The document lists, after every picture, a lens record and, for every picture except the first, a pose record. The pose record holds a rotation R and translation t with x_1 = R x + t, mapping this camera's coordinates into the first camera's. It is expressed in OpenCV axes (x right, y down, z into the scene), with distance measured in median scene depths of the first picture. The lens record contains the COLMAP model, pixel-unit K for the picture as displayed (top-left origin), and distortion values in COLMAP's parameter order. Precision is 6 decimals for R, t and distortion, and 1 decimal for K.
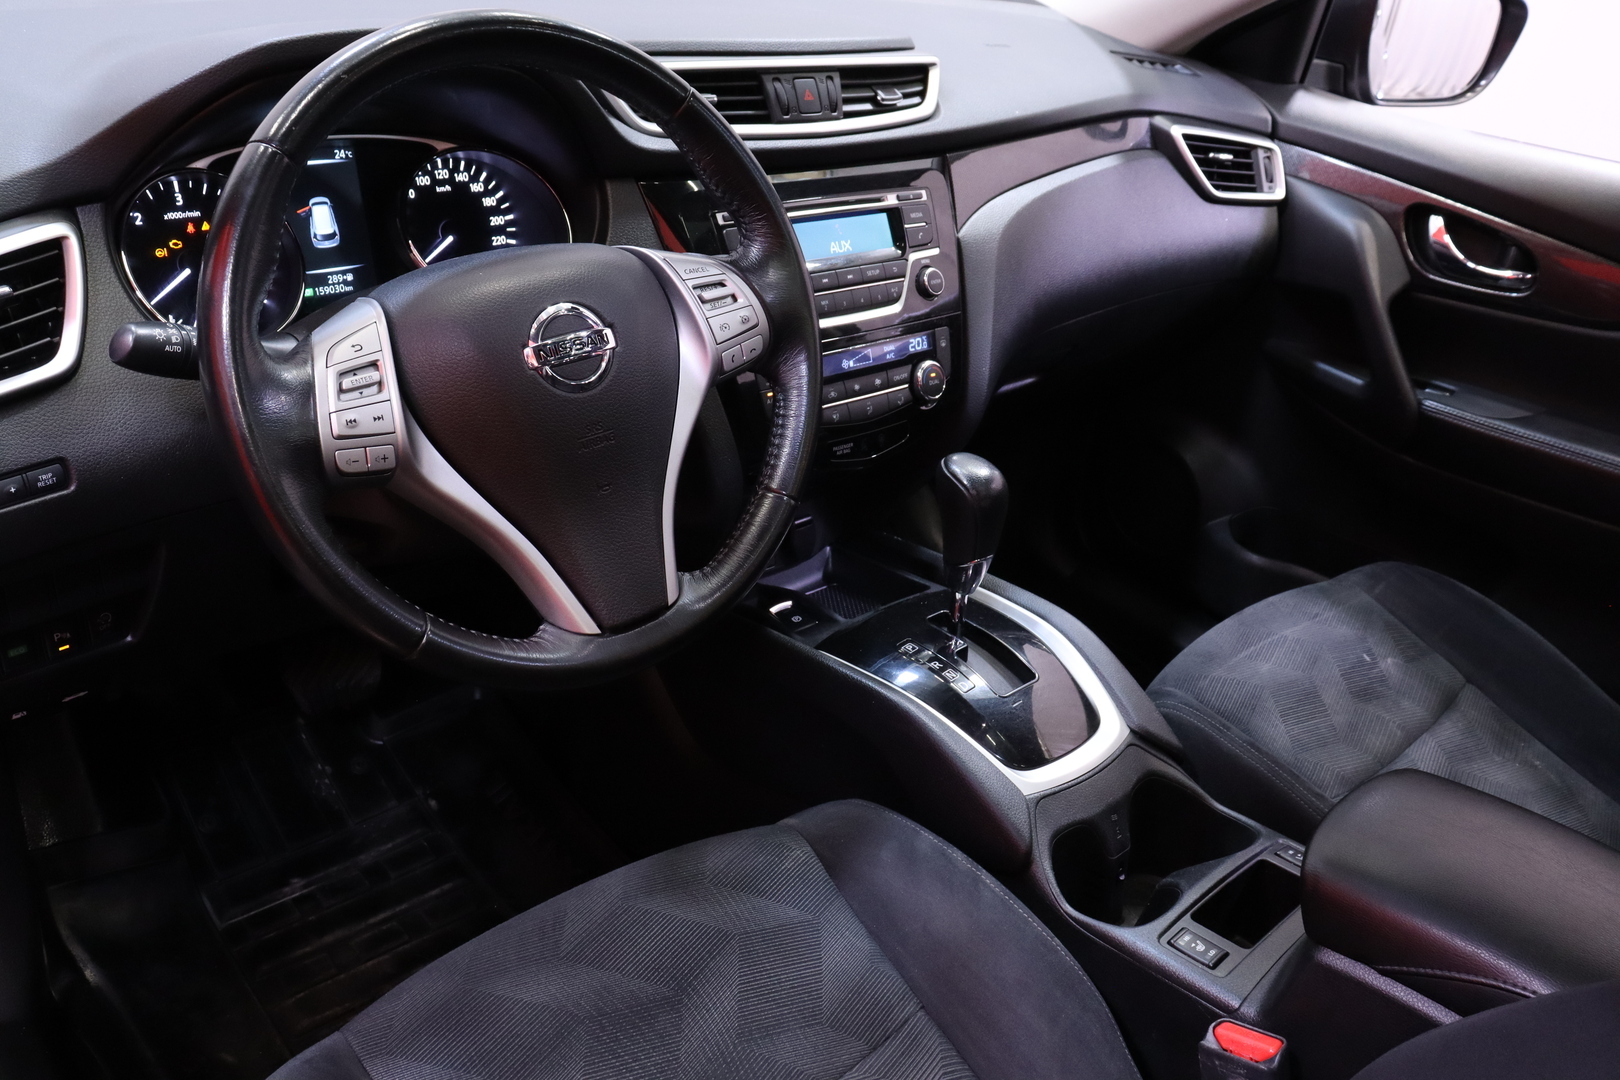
lens RADIAL K [[1319.3, 0, 798.8], [0, 1319.3, 541.0], [0, 0, 1]] dist [-0.181930, 0.160380]
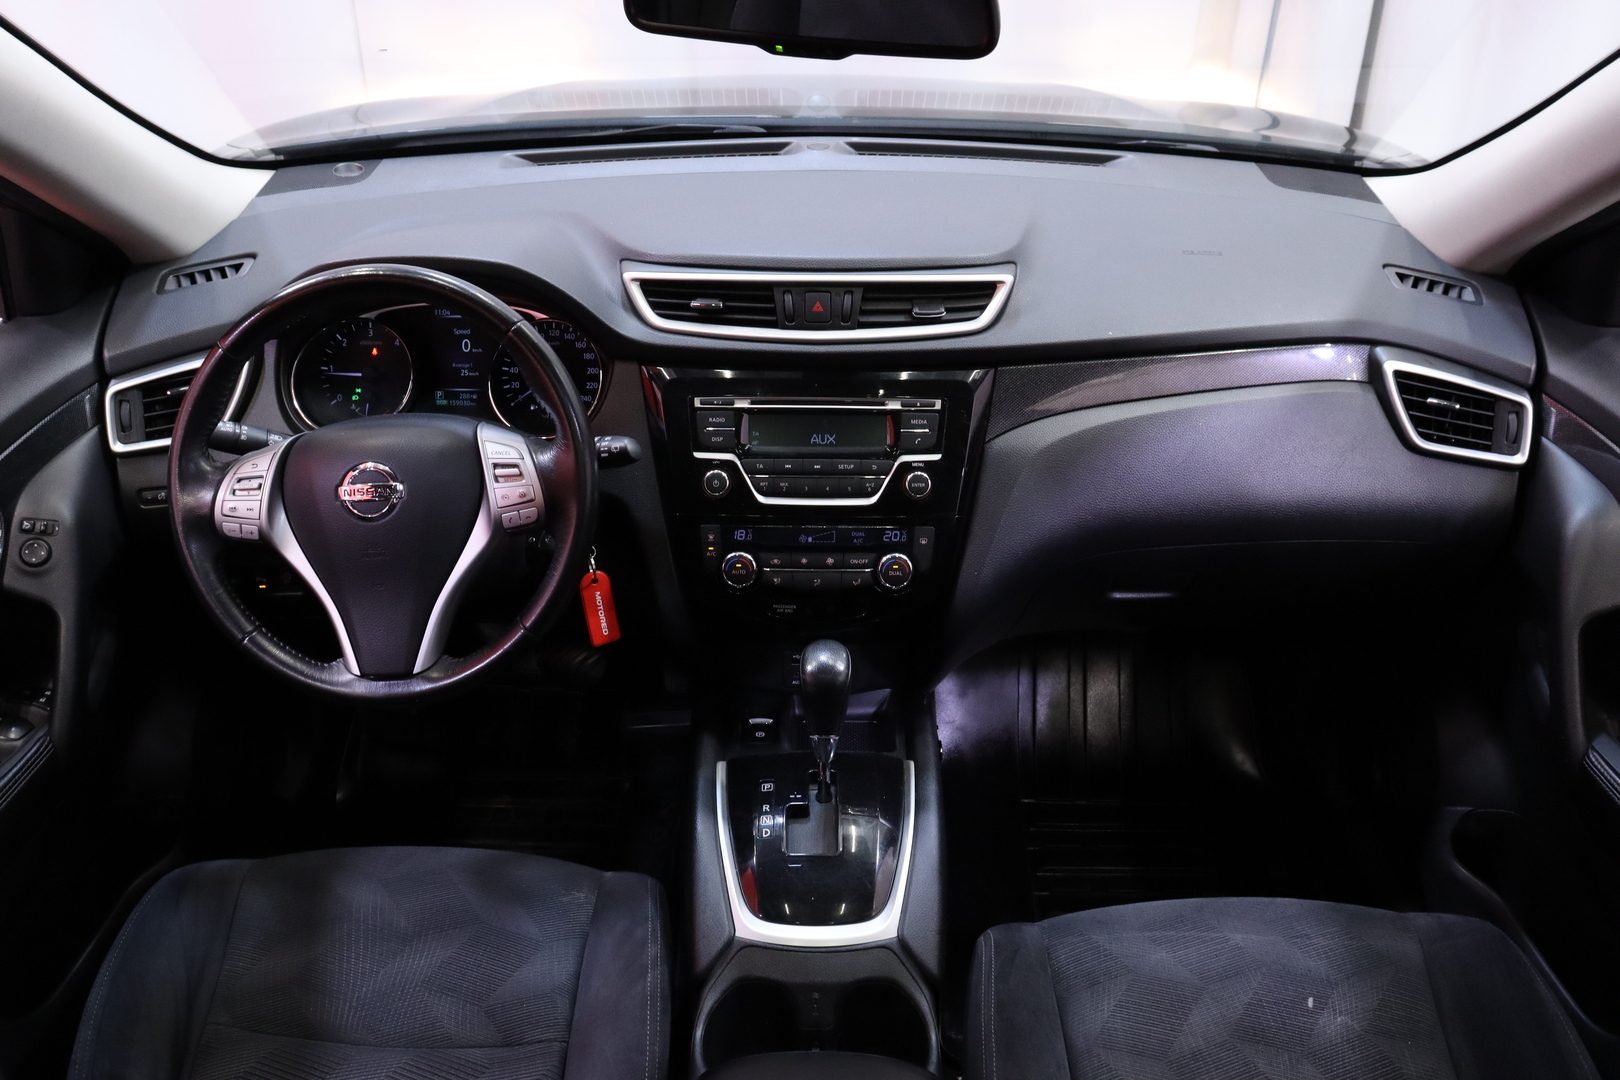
lens RADIAL K [[1319.3, 0, 798.8], [0, 1319.3, 541.0], [0, 0, 1]] dist [-0.181930, 0.160380]
pose [[0.735839, 0.249779, -0.629406, 0.802146], [-0.255904, 0.963129, 0.083039, -0.238723], [0.626940, 0.099964, 0.772627, 0.099323]]
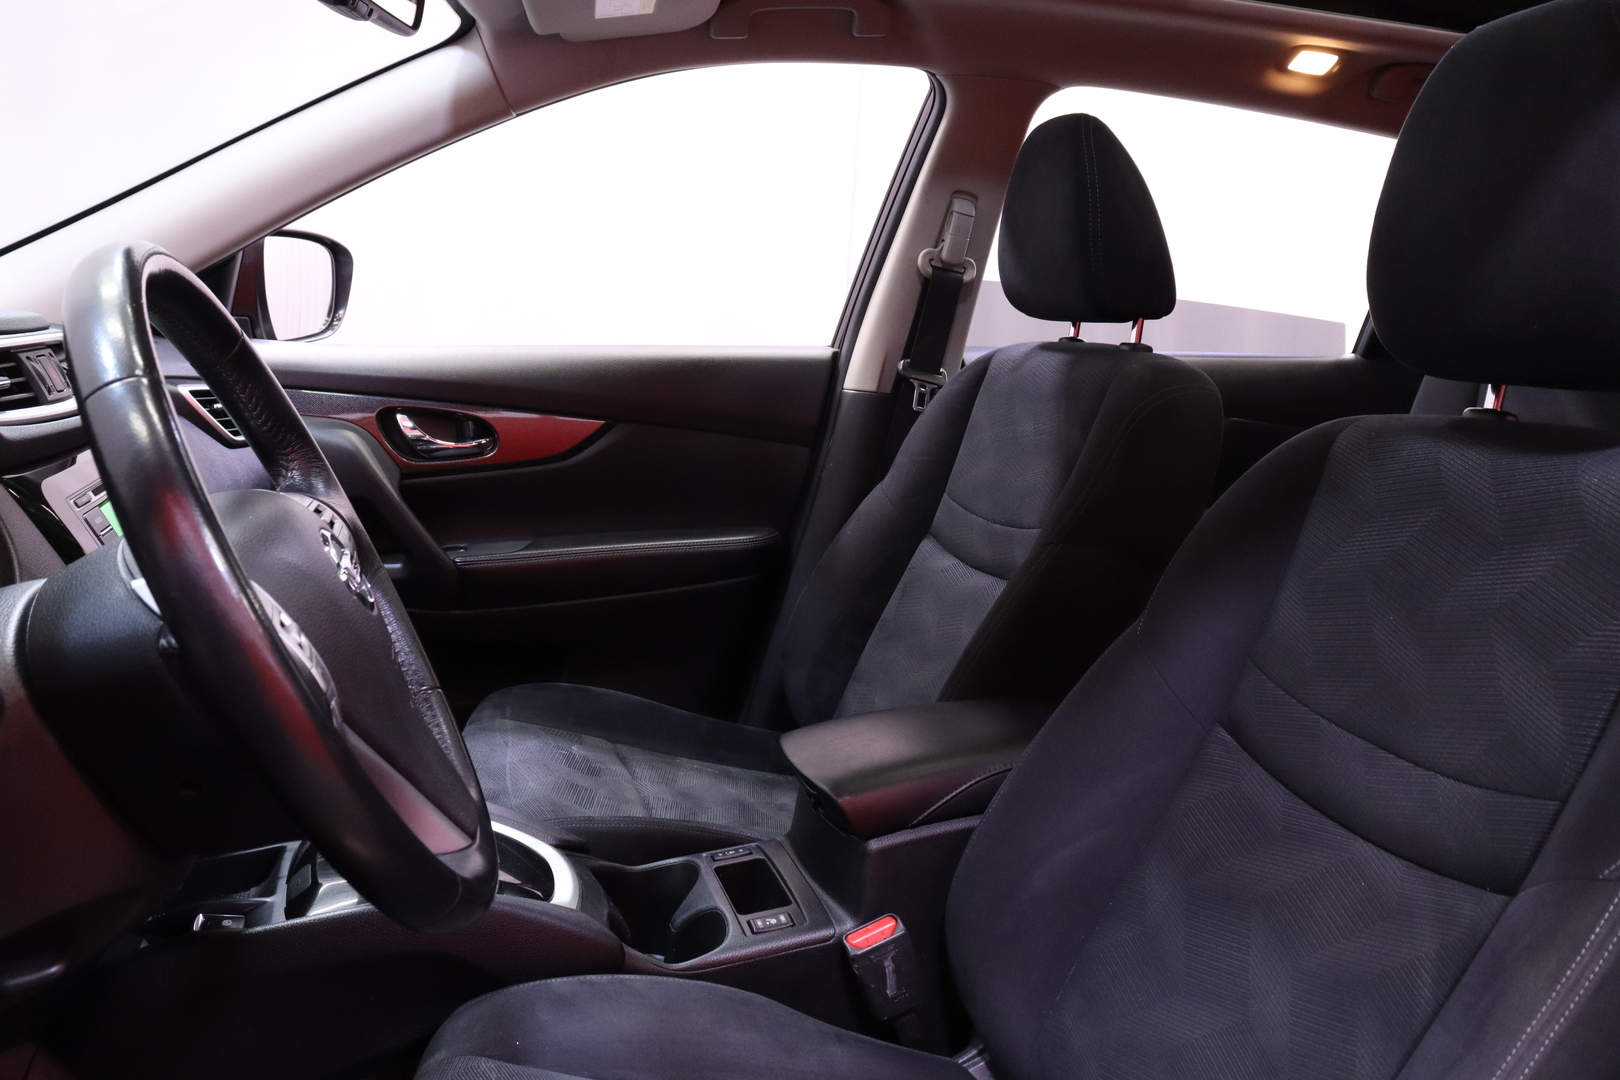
lens RADIAL K [[1319.3, 0, 798.8], [0, 1319.3, 541.0], [0, 0, 1]] dist [-0.181930, 0.160380]
pose [[0.438289, -0.234531, 0.867697, -0.586685], [0.416173, 0.908597, 0.035370, -0.050400], [-0.796682, 0.345610, 0.495834, 0.180536]]
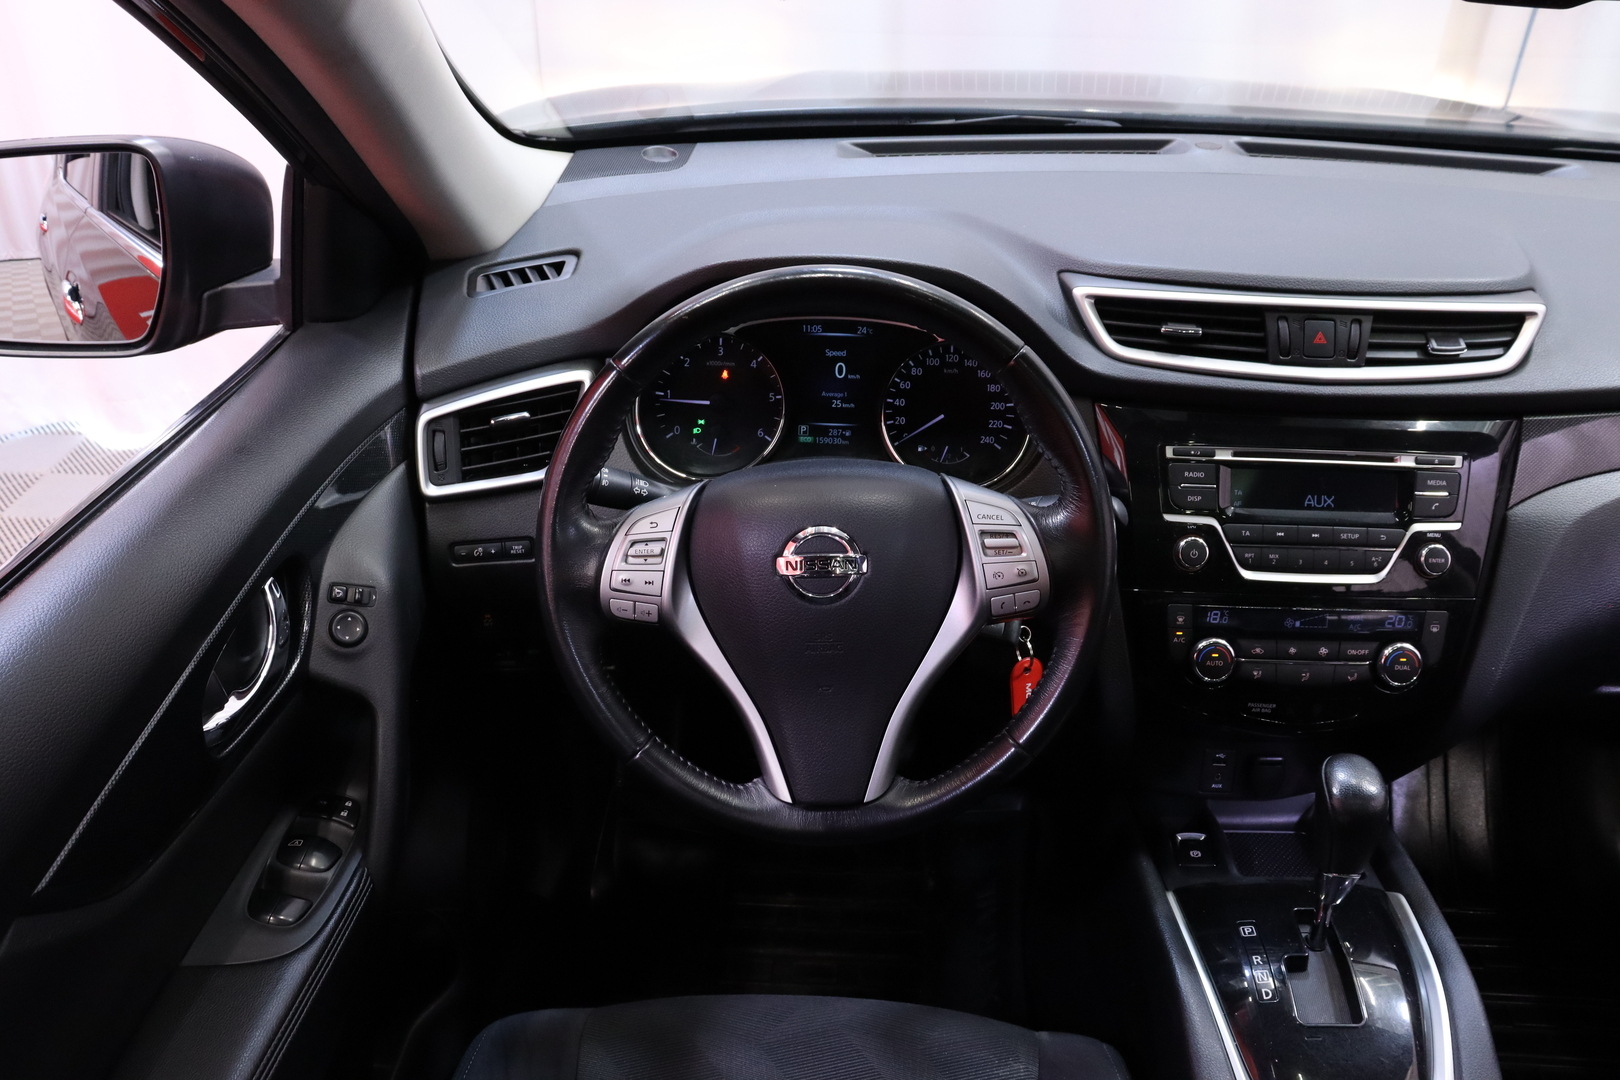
lens RADIAL K [[1319.3, 0, 798.8], [0, 1319.3, 541.0], [0, 0, 1]] dist [-0.181930, 0.160380]
pose [[0.706834, 0.256308, -0.659312, 0.398590], [-0.272755, 0.958727, 0.080291, -0.176670], [0.652679, 0.123078, 0.747570, 0.072394]]
